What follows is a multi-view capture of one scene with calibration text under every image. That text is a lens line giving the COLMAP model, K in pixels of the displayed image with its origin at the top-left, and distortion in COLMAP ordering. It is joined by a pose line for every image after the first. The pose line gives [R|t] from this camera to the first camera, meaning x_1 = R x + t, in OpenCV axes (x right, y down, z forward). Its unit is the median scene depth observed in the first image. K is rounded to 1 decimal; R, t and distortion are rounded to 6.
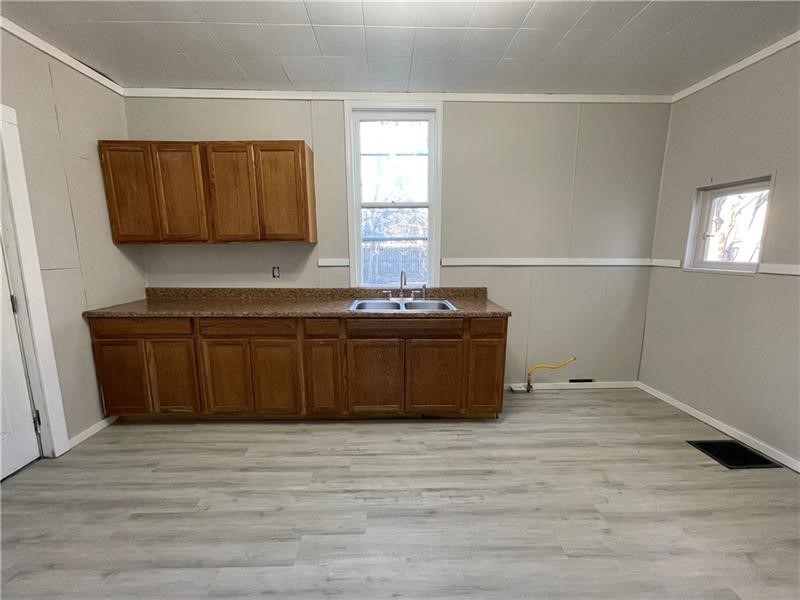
lens RADIAL K [[321.1, 0, 395.0], [0, 321.1, 300.5], [0, 0, 1]] dist [-0.002563, 0.001725]
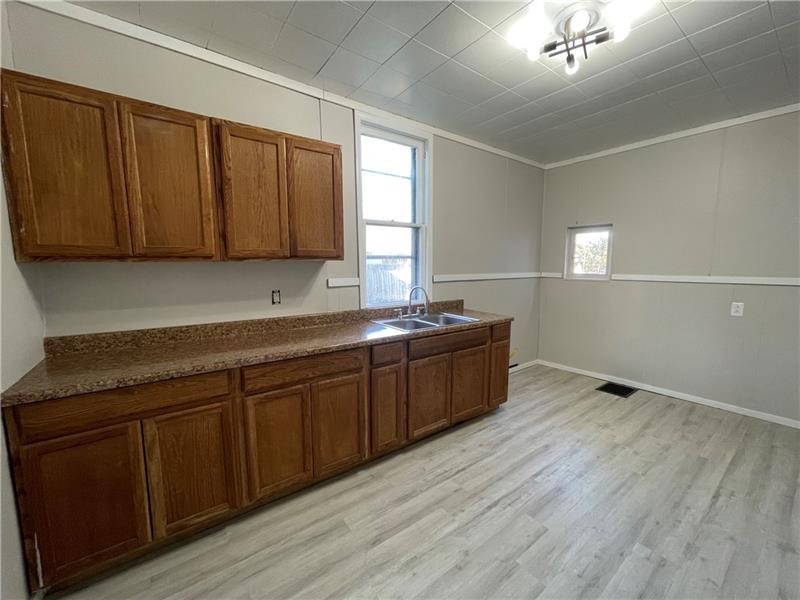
lens RADIAL K [[321.1, 0, 395.8], [0, 321.1, 301.1], [0, 0, 1]] dist [-0.002563, 0.001725]
pose [[0.822770, -0.066724, 0.564444, -0.684904], [0.094552, 0.995316, -0.020167, -0.042136], [-0.560454, 0.069962, 0.825225, 0.217741]]
